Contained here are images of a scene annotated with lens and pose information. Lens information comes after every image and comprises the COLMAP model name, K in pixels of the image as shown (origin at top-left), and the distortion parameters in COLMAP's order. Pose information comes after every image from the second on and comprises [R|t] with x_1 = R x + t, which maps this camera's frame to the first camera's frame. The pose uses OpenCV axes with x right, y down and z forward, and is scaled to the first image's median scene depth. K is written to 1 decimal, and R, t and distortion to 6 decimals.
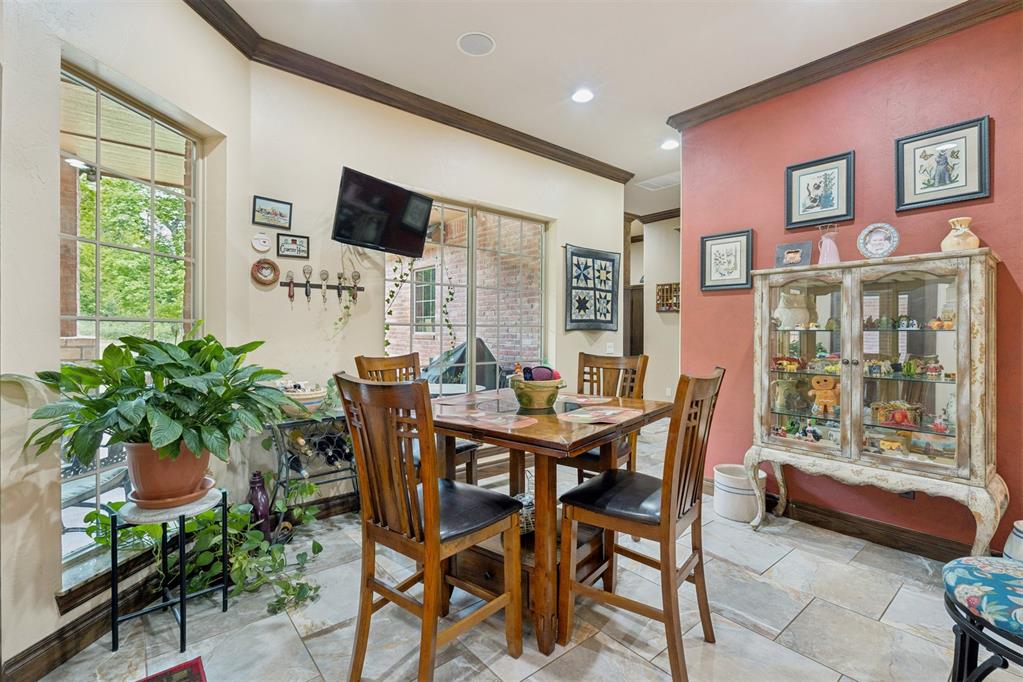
lens RADIAL K [[464.8, 0, 510.6], [0, 464.8, 333.5], [0, 0, 1]] dist [-0.001640, -0.000025]
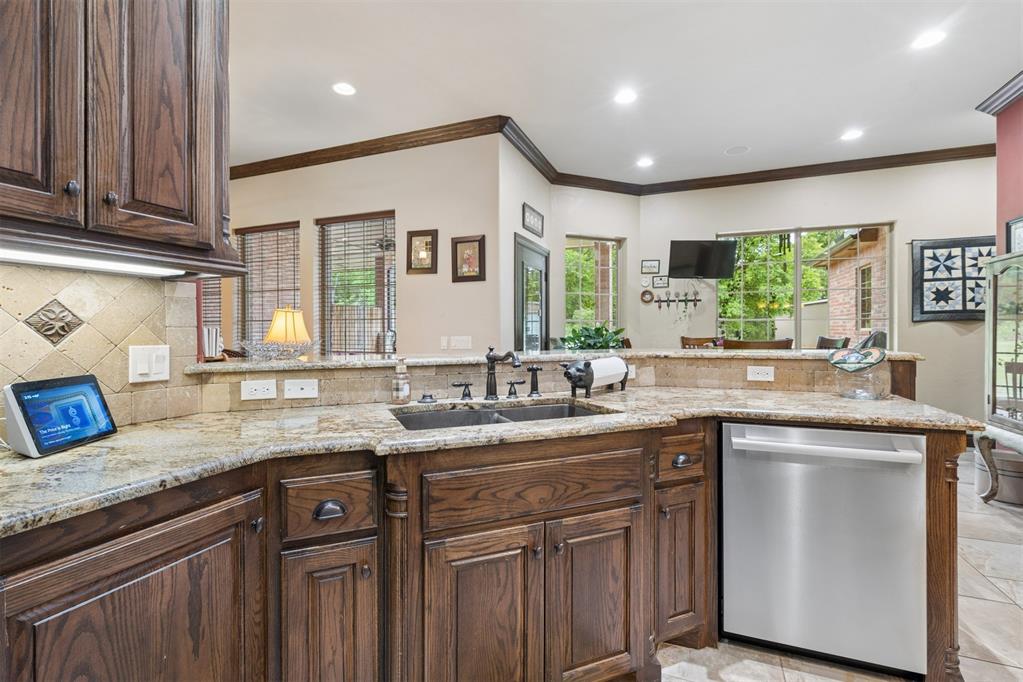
lens RADIAL K [[464.8, 0, 511.9], [0, 464.8, 336.1], [0, 0, 1]] dist [-0.001640, -0.000025]
pose [[0.472999, 0.001266, -0.881062, 0.605704], [-0.000329, 0.999999, 0.001260, 0.024599], [0.881063, -0.000306, 0.472999, -0.298844]]
